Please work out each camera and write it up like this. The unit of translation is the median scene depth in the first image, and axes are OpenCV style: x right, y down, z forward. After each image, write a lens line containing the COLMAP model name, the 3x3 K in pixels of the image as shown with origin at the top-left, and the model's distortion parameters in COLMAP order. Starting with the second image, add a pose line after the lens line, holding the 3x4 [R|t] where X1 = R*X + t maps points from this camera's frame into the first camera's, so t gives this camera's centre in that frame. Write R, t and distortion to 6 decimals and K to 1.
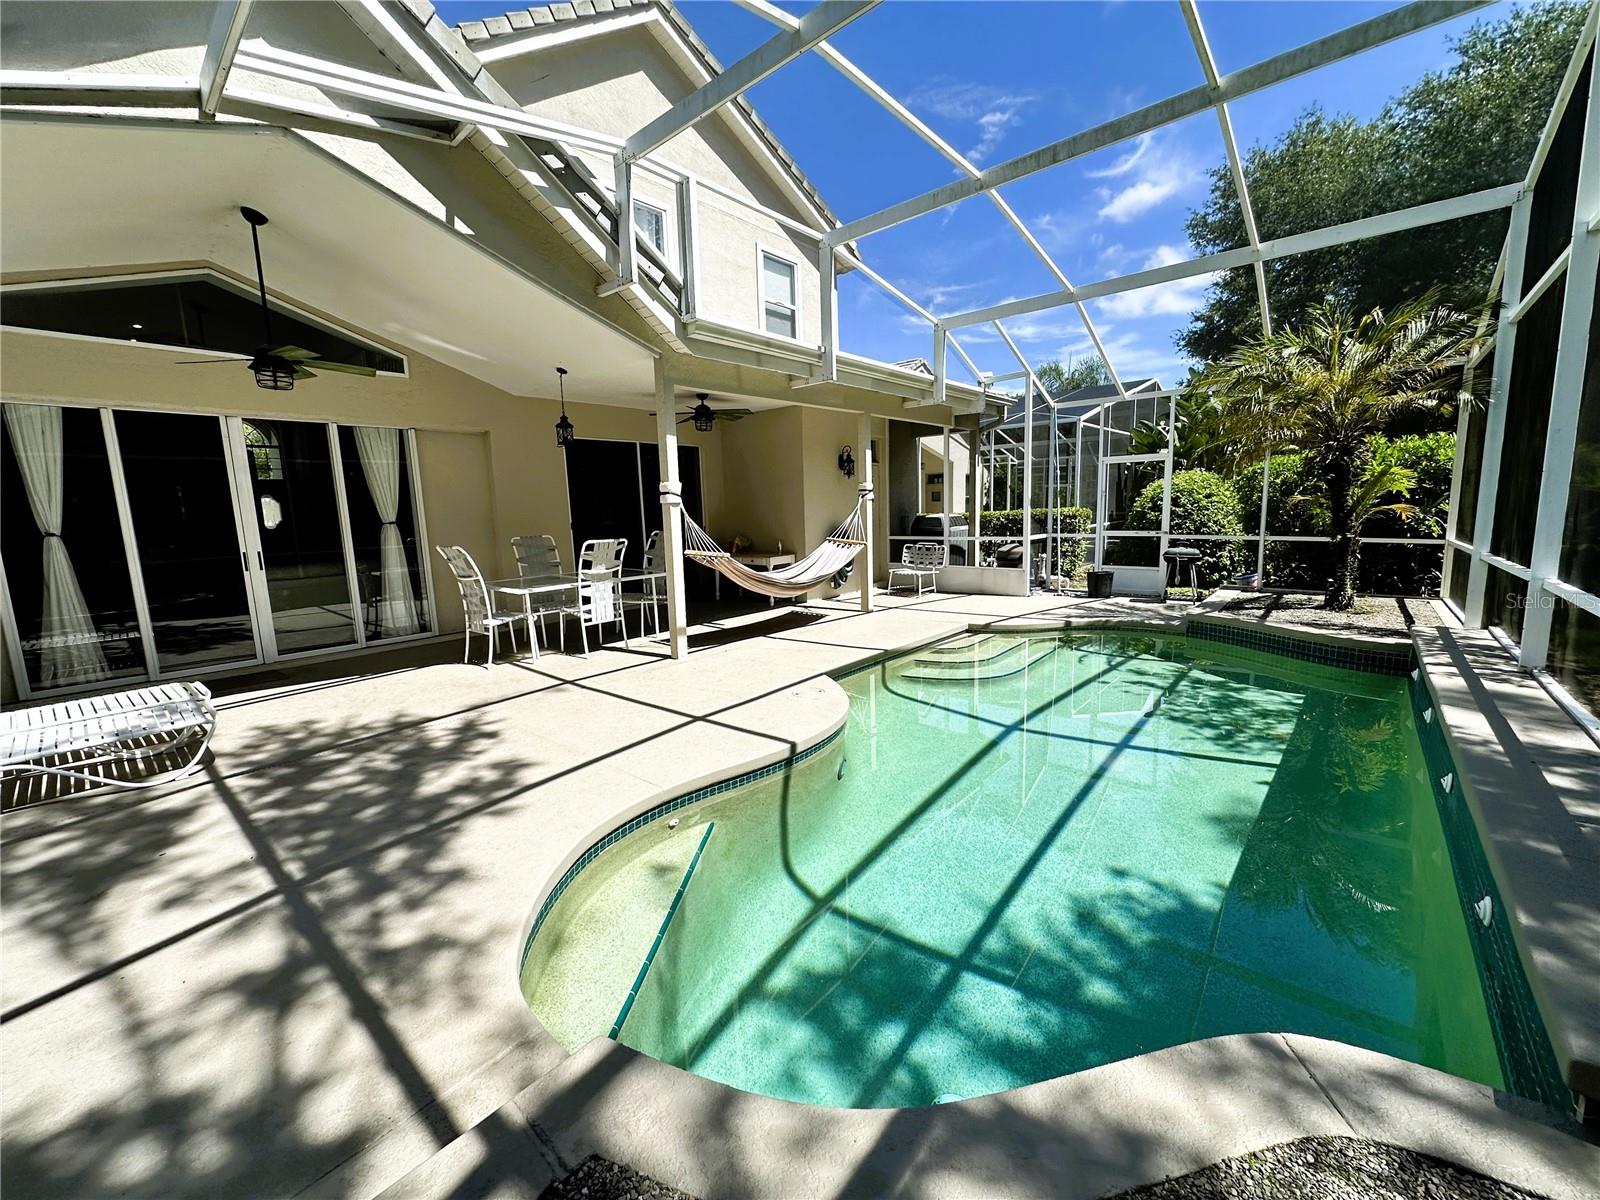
lens RADIAL K [[645.9, 0, 797.9], [0, 645.9, 598.0], [0, 0, 1]] dist [-0.001122, -0.000011]
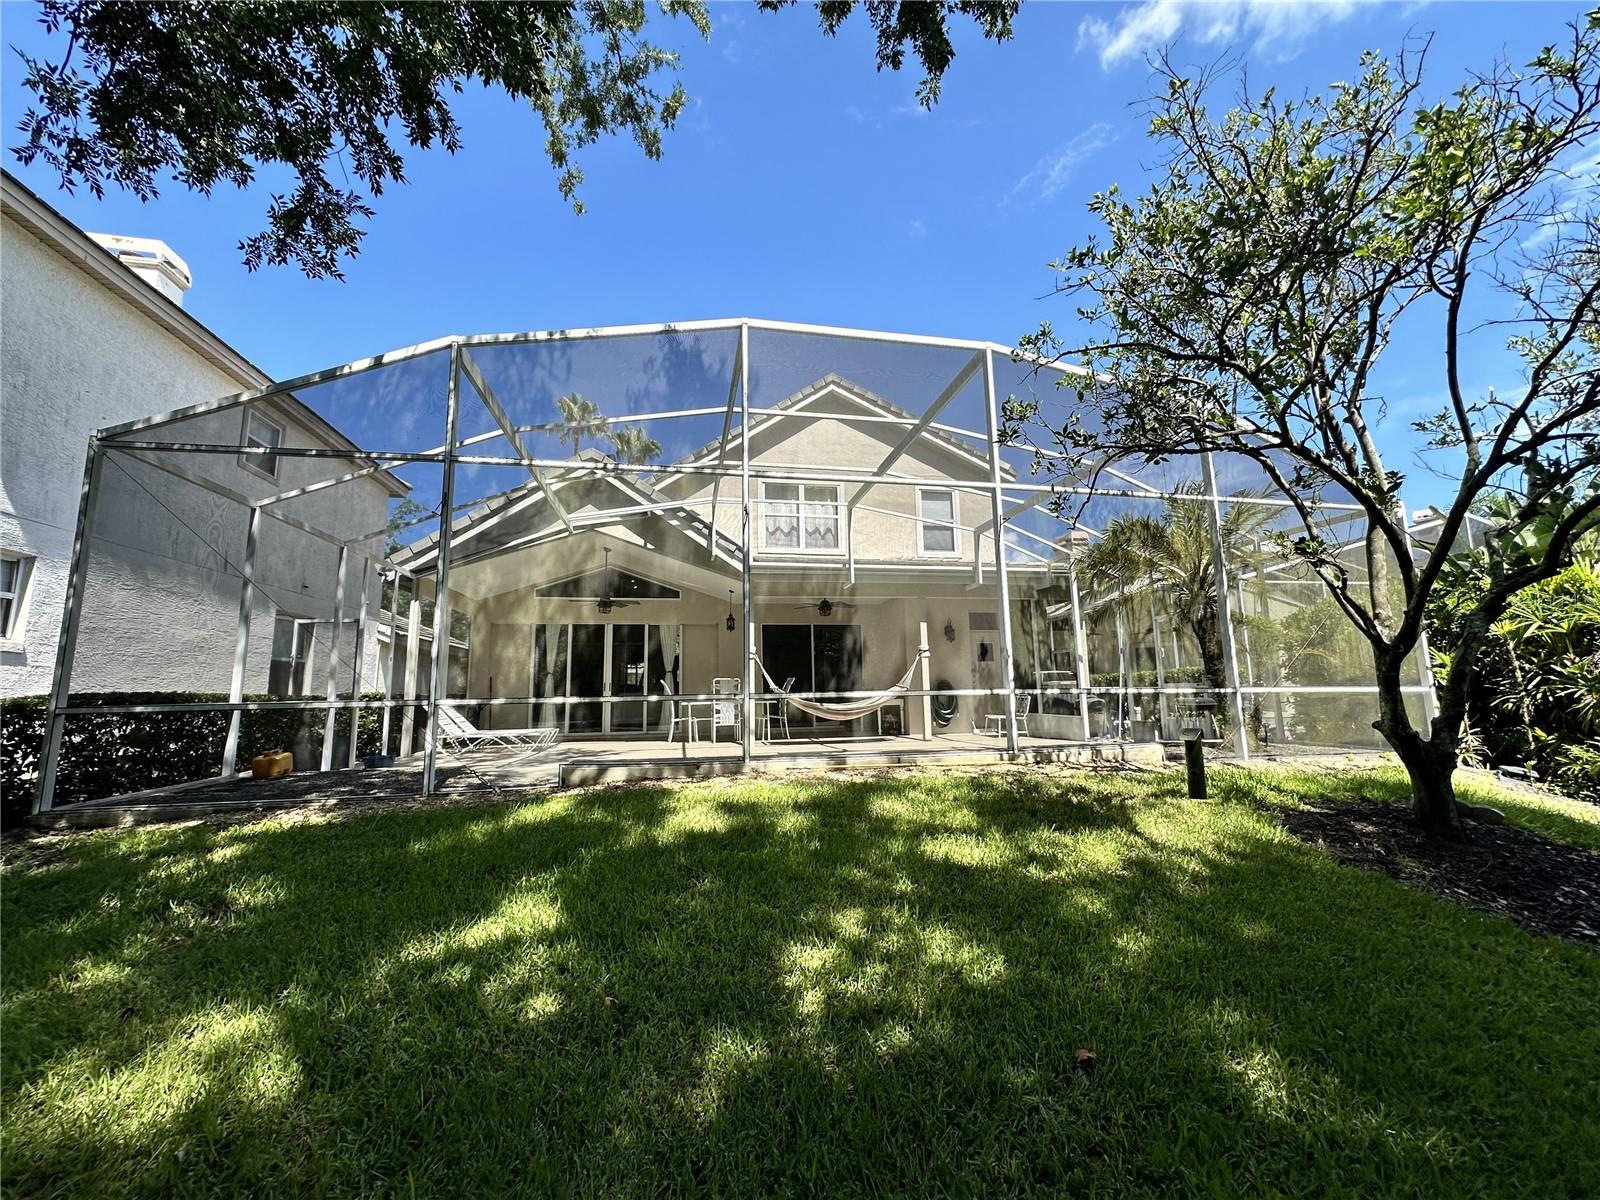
lens RADIAL K [[645.9, 0, 790.2], [0, 645.9, 597.2], [0, 0, 1]] dist [-0.001122, -0.000011]
pose [[0.777809, -0.077520, -0.623702, 1.660098], [-0.095553, 0.966243, -0.239257, 0.179946], [0.621195, 0.245692, 0.744145, -0.534330]]
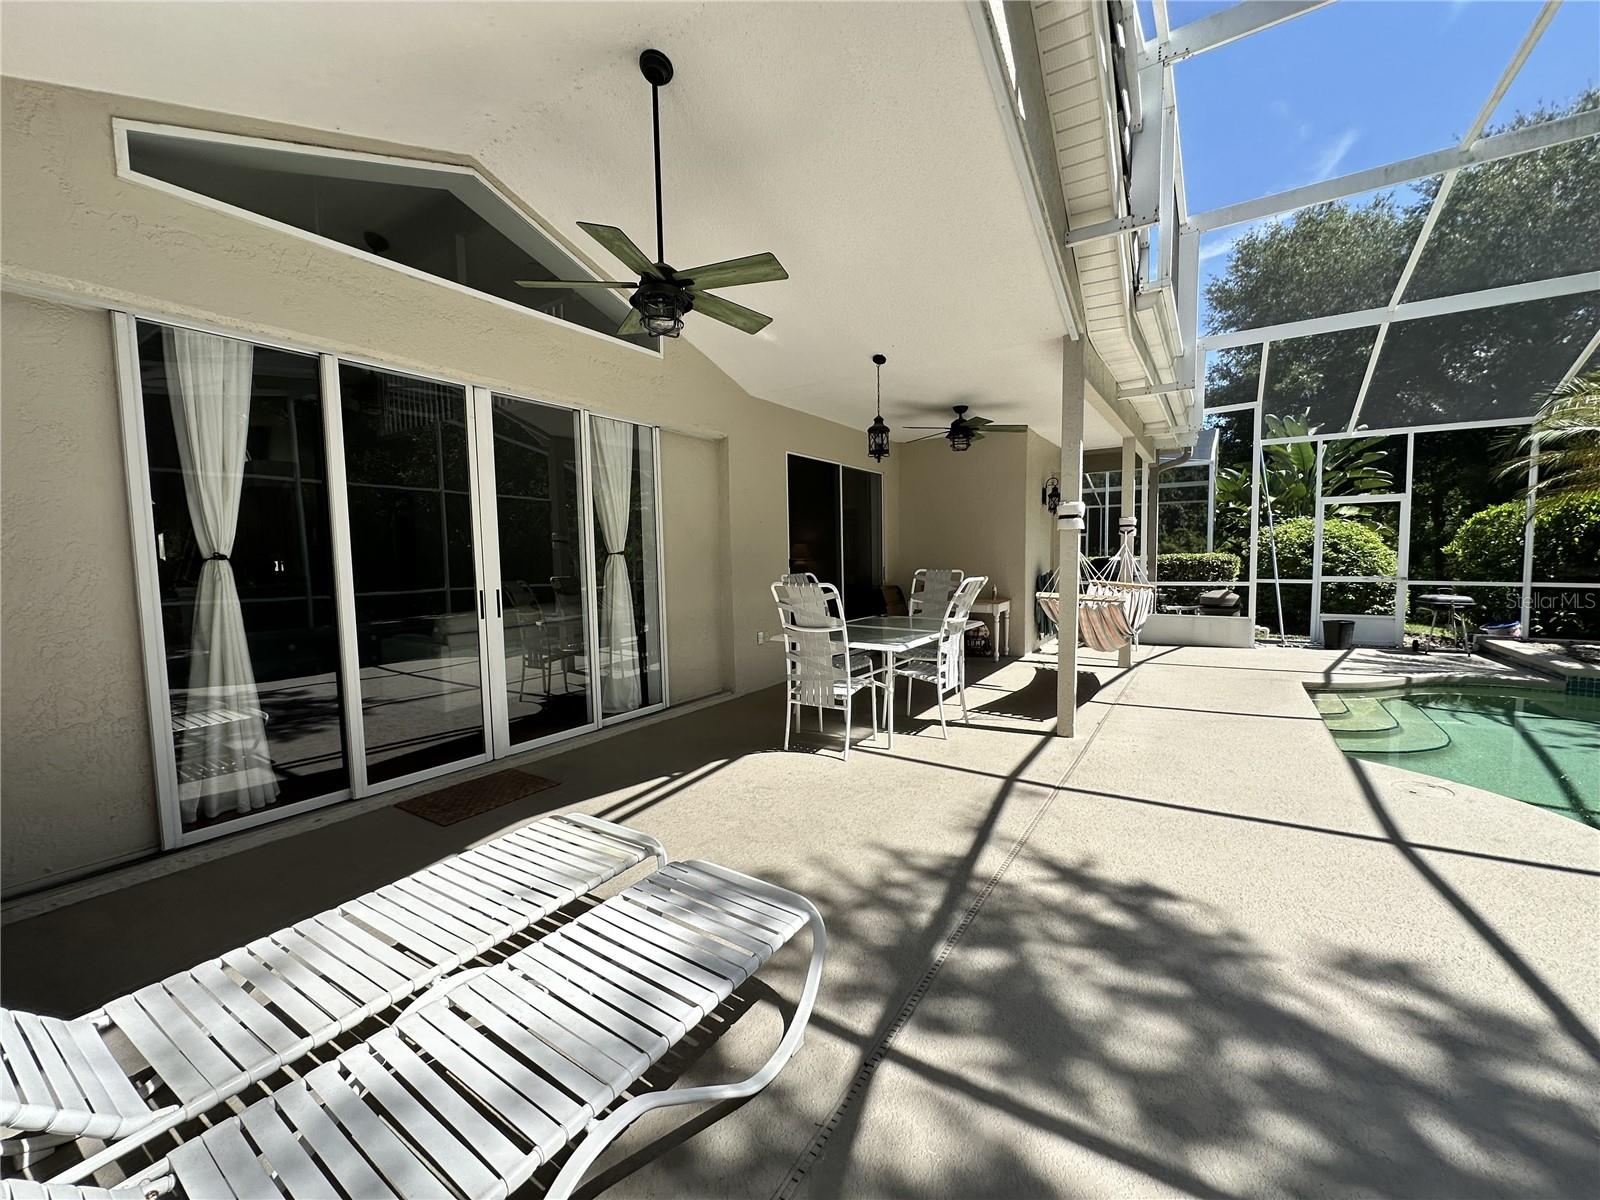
lens RADIAL K [[645.9, 0, 805.8], [0, 645.9, 595.9], [0, 0, 1]] dist [-0.001122, -0.000011]
pose [[0.990720, 0.006151, 0.135779, -0.931080], [0.004520, 0.996932, -0.078147, -0.017240], [-0.135843, 0.078036, 0.987652, 0.456736]]
